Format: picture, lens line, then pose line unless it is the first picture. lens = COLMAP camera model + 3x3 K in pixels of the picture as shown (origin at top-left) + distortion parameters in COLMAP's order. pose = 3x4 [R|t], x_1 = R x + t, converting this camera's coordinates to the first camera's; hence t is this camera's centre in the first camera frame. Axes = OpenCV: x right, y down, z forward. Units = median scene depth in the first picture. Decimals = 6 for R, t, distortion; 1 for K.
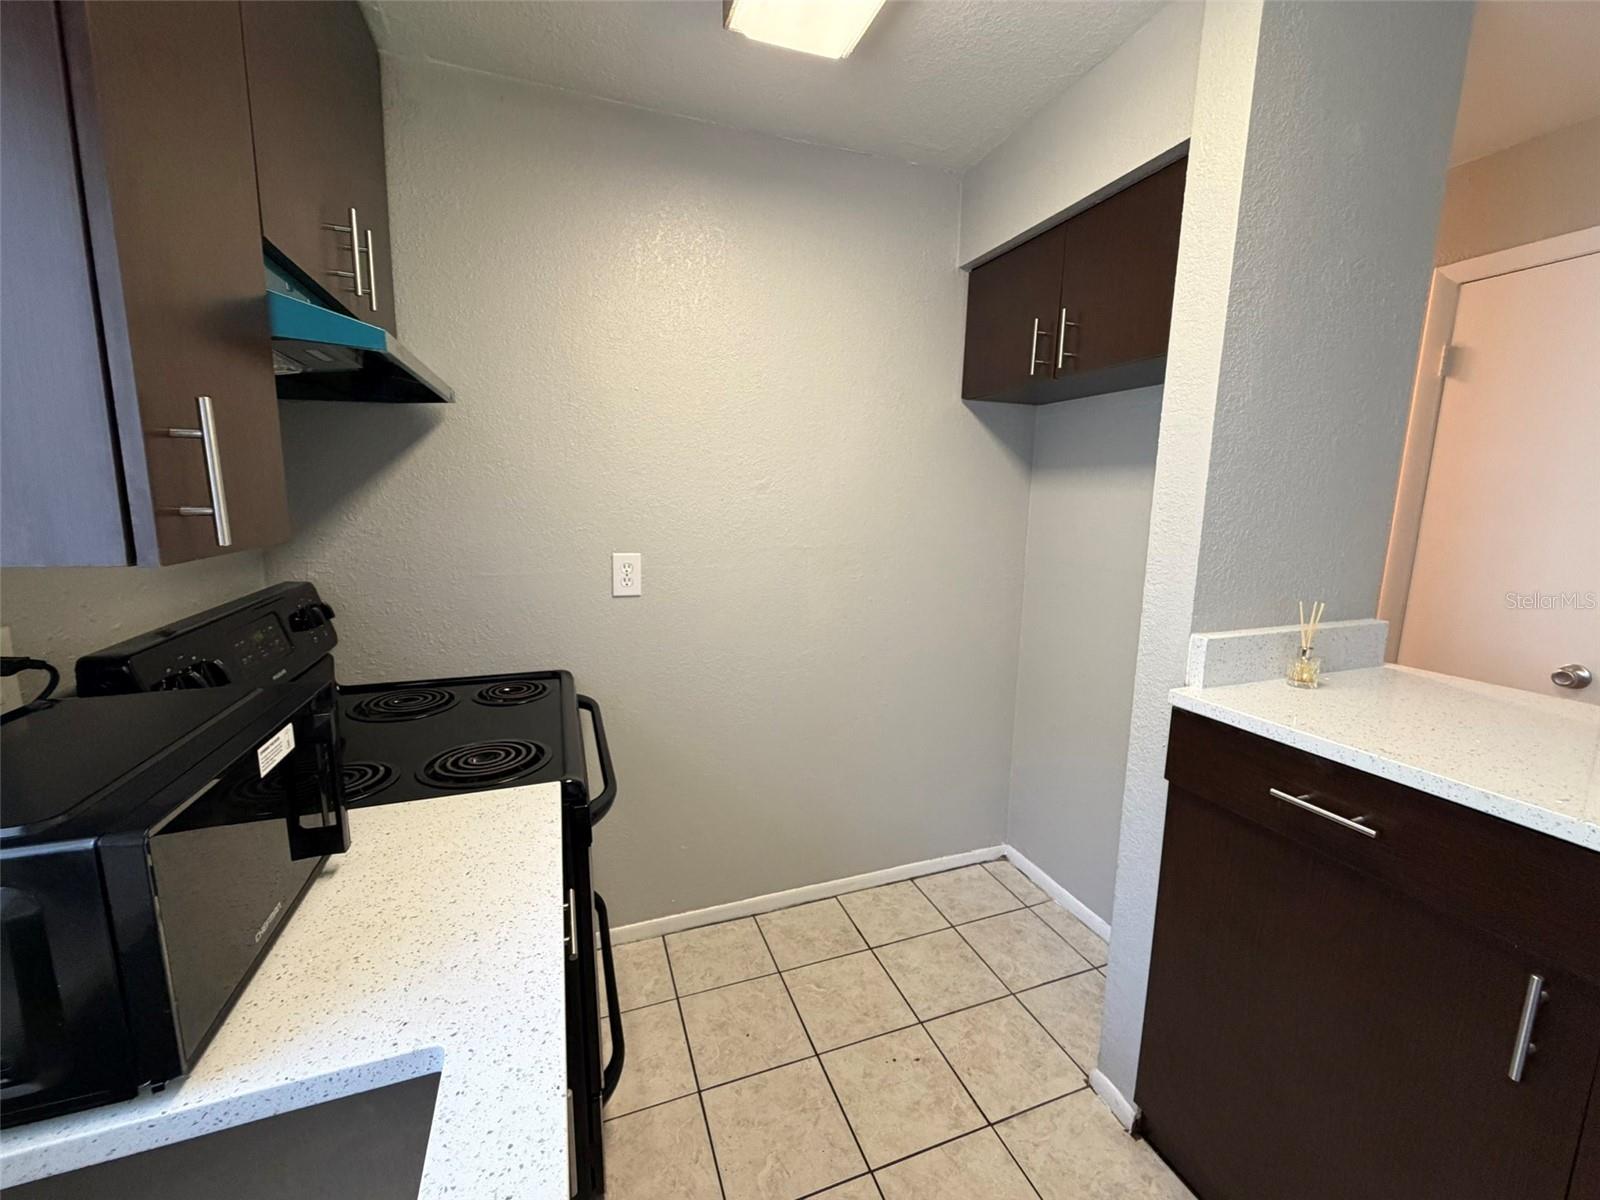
lens RADIAL K [[639.4, 0, 800.0], [0, 639.4, 600.0], [0, 0, 1]] dist [0.002698, 0.000383]
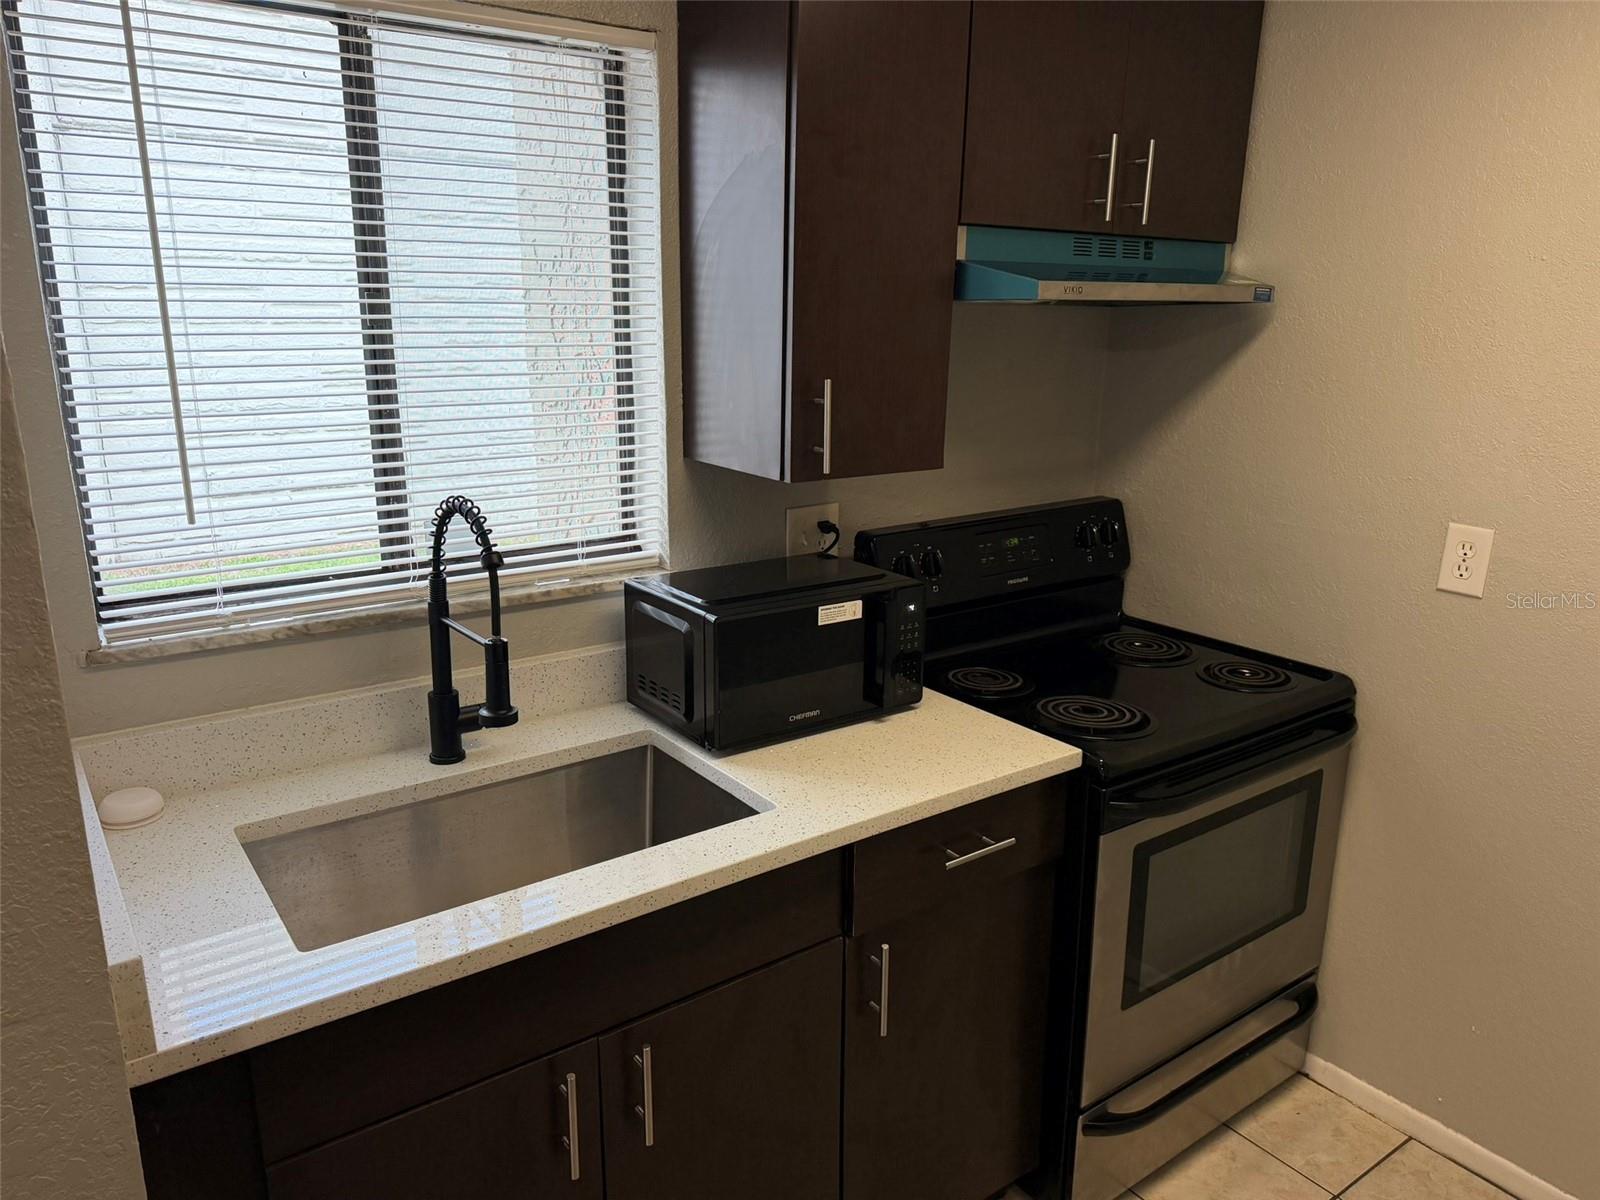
lens RADIAL K [[1123.8, 0, 799.5], [0, 1123.8, 607.6], [0, 0, 1]] dist [0.131129, -0.194271]
pose [[0.259351, 0.235991, -0.936507, 0.711037], [-0.167331, 0.966001, 0.197083, -0.122543], [0.951177, 0.105593, 0.290022, 0.074850]]
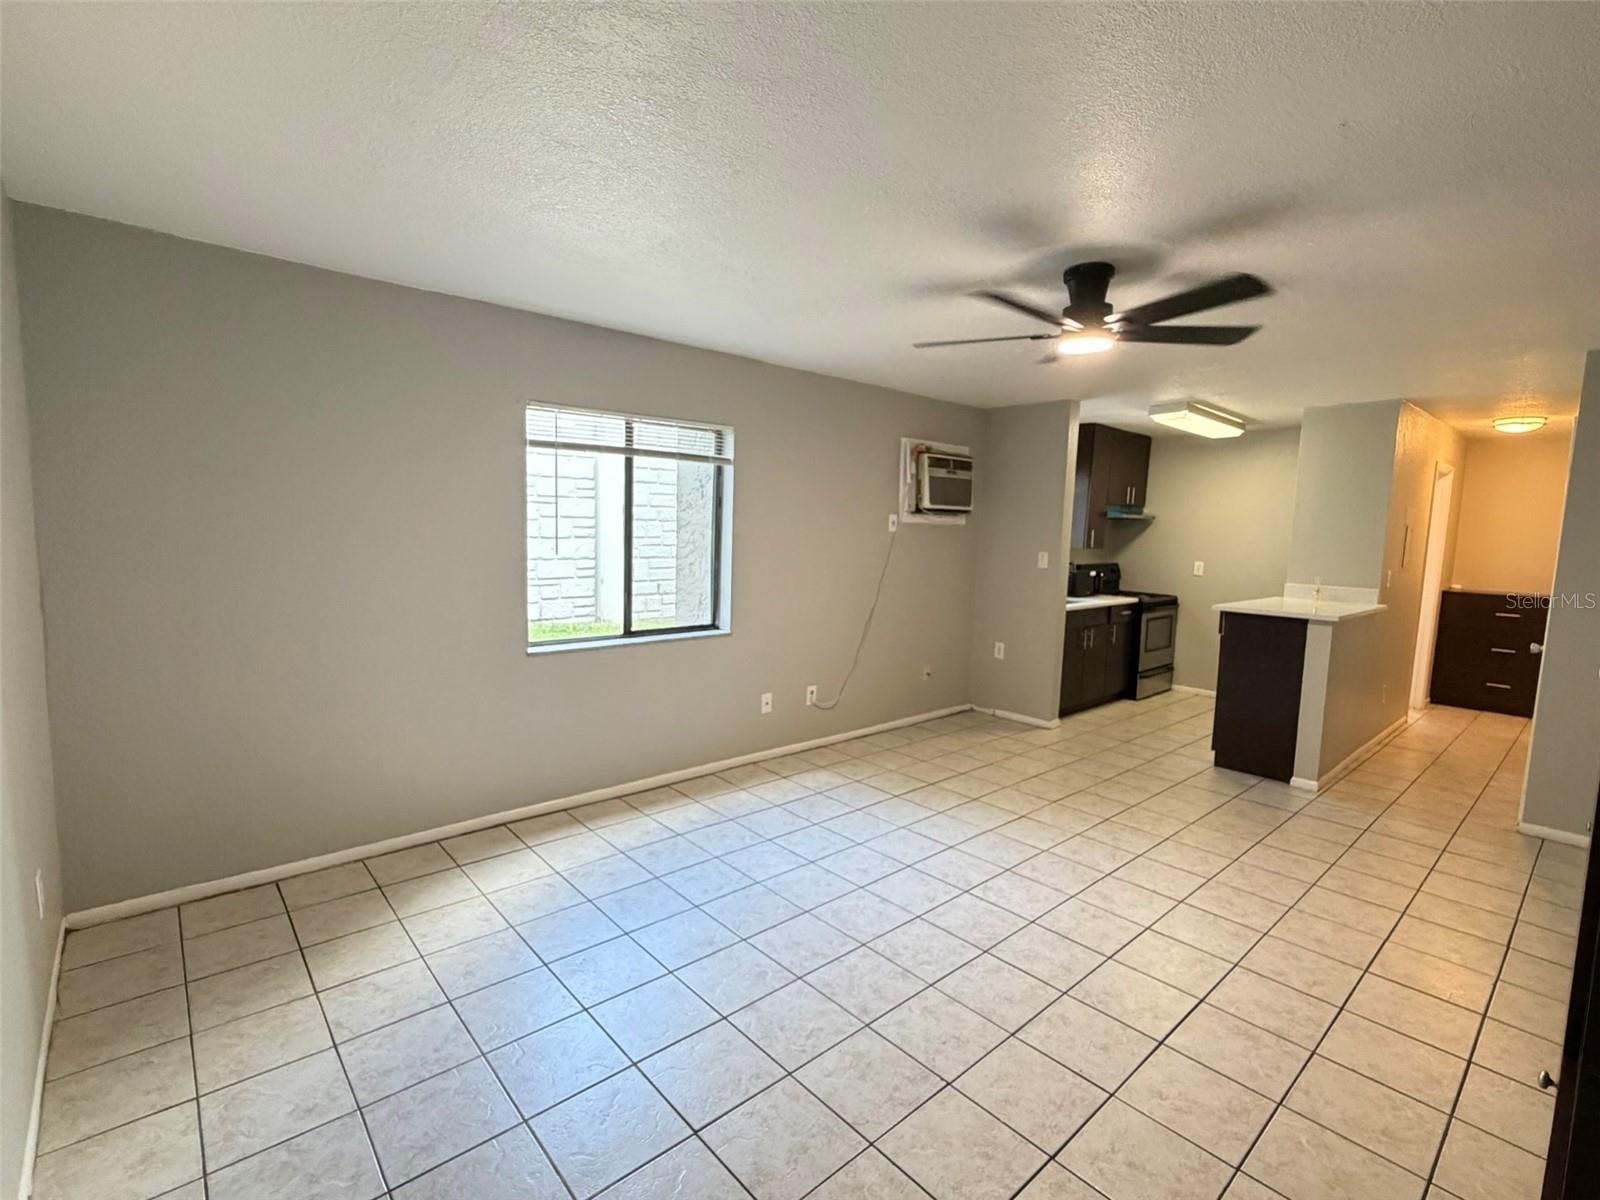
lens RADIAL K [[740.7, 0, 808.9], [0, 740.7, 606.1], [0, 0, 1]] dist [-0.000661, -0.000273]
pose [[0.357521, 0.092355, -0.929327, 2.839673], [-0.168764, 0.985105, 0.032973, 0.401563], [0.918530, 0.145048, 0.367782, -2.413559]]
